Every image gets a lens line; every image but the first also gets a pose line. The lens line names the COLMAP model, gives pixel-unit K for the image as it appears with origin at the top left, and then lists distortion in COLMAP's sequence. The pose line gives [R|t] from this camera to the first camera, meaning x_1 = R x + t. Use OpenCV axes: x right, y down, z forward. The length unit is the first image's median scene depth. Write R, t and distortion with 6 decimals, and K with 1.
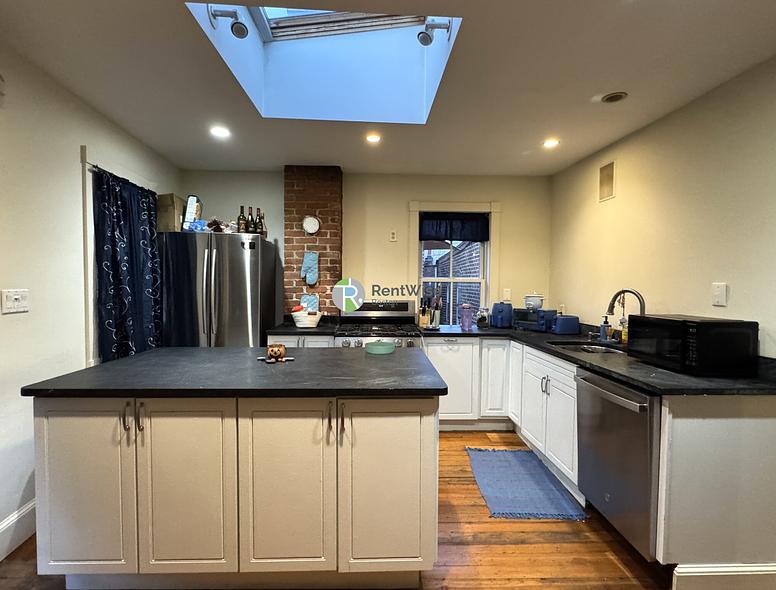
lens RADIAL K [[376.2, 0, 388.0], [0, 376.2, 295.0], [0, 0, 1]] dist [-0.000447, -0.000074]
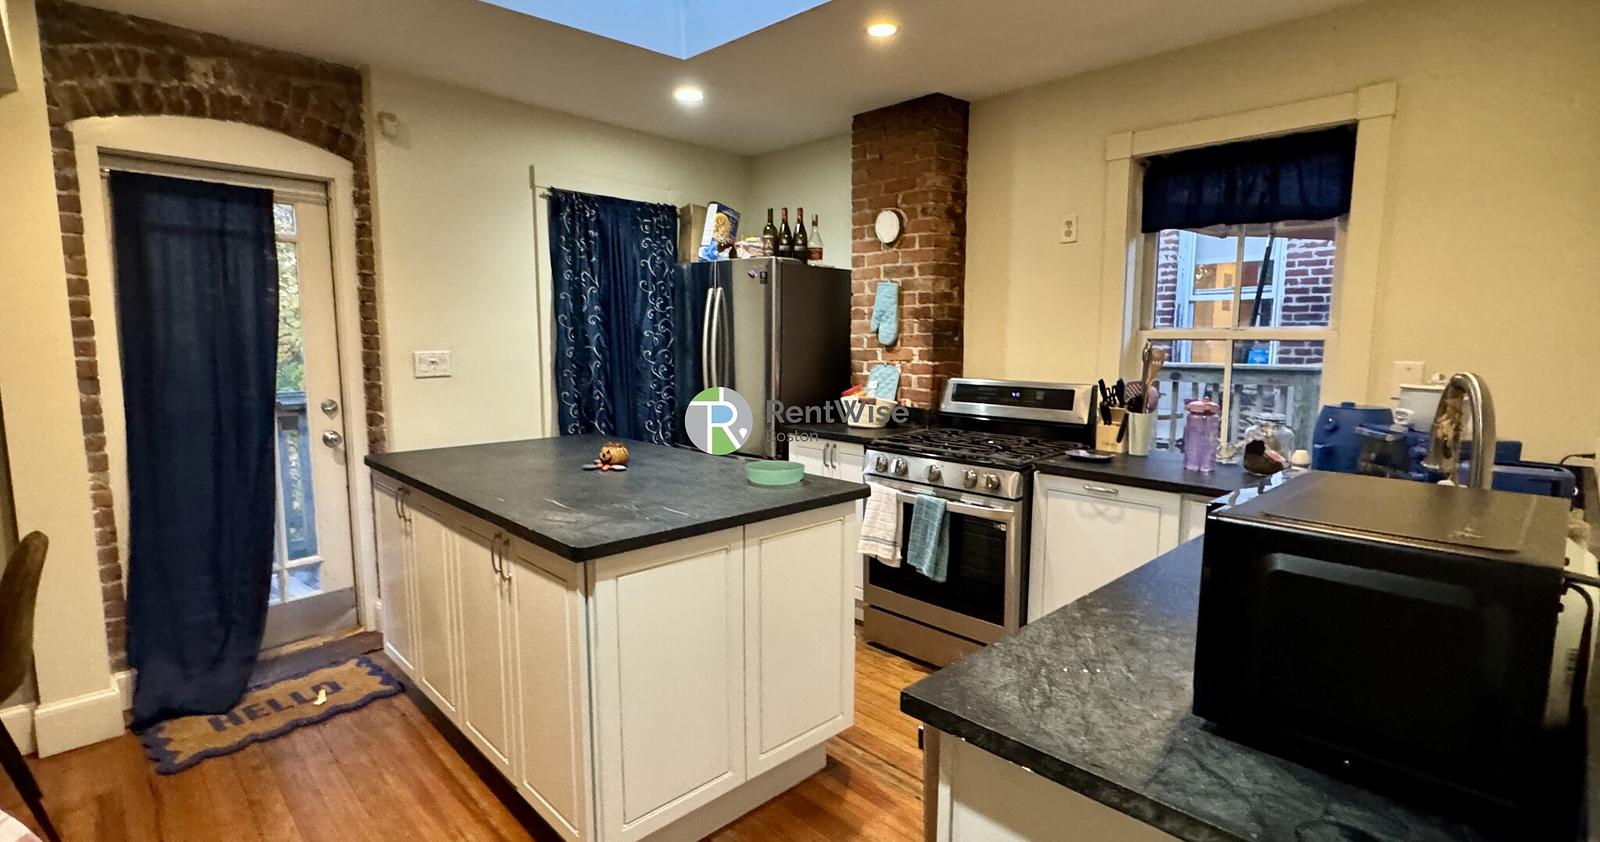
lens RADIAL K [[755.7, 0, 800.0], [0, 755.7, 421.0], [0, 0, 1]] dist [-0.000735, 0.000036]
pose [[0.667409, 0.081254, -0.740246, 0.489857], [-0.020503, 0.995658, 0.090805, -0.015557], [0.744409, -0.045427, 0.666176, 0.222760]]
